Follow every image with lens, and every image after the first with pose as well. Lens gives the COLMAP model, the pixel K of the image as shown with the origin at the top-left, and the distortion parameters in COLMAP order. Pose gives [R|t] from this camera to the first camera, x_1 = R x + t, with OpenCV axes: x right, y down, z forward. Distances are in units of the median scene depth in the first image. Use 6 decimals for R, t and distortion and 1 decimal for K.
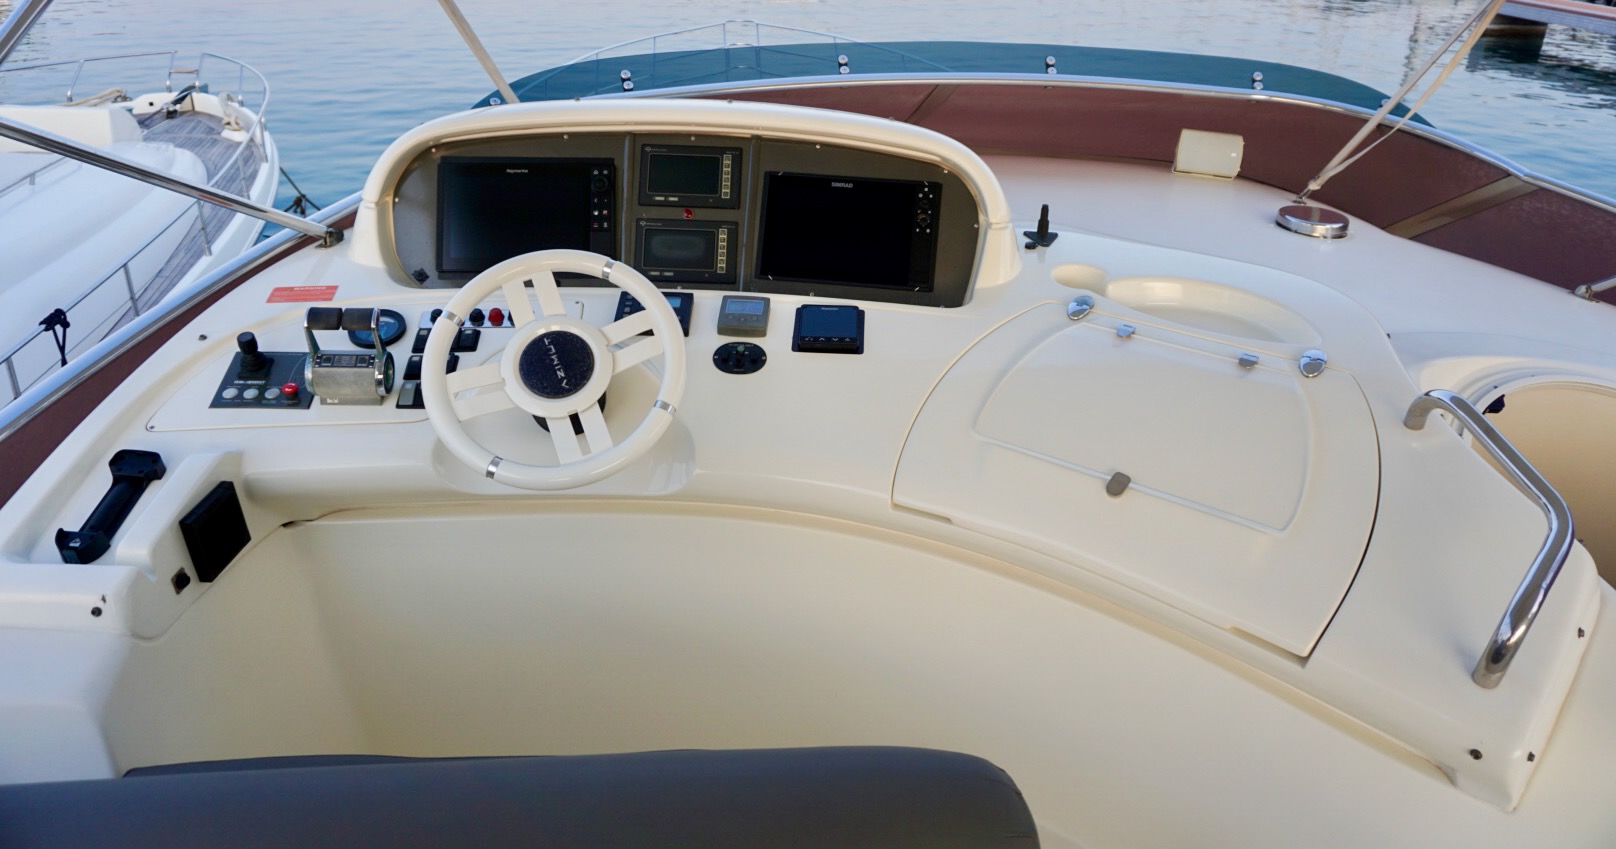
lens RADIAL K [[1086.5, 0, 808.0], [0, 1086.5, 424.5], [0, 0, 1]] dist [0.002013, 0.004985]
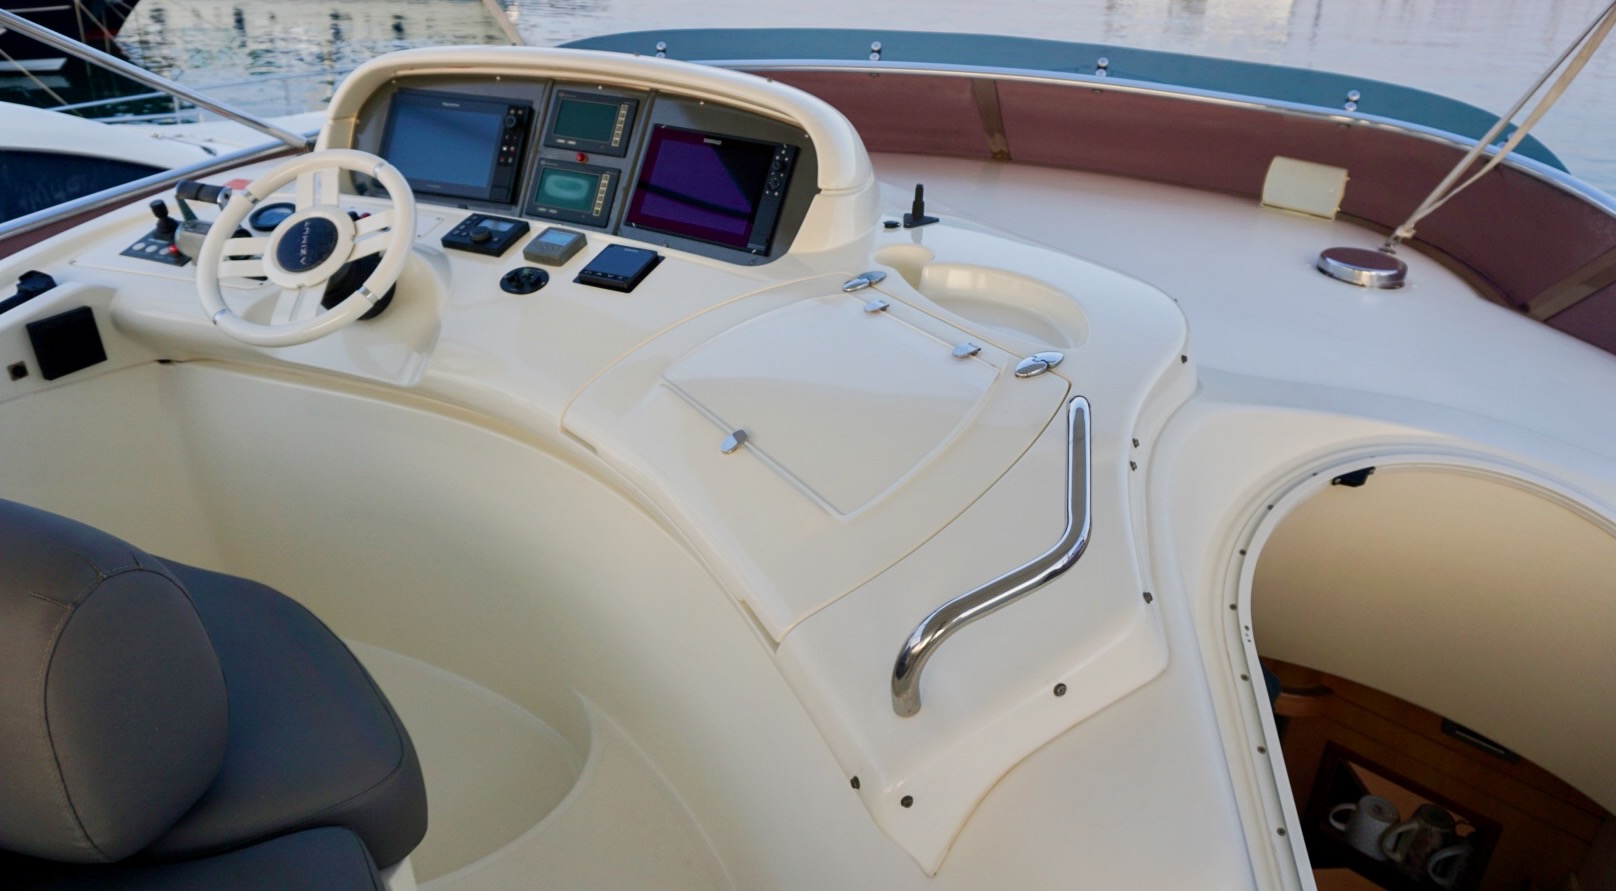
lens RADIAL K [[1084.6, 0, 808.7], [0, 1084.6, 466.9], [0, 0, 1]] dist [-0.000656, -0.001369]
pose [[0.915201, 0.187518, -0.356714, 0.521448], [-0.193014, 0.980982, 0.020480, 0.035900], [0.353770, 0.050107, 0.933989, 0.111586]]
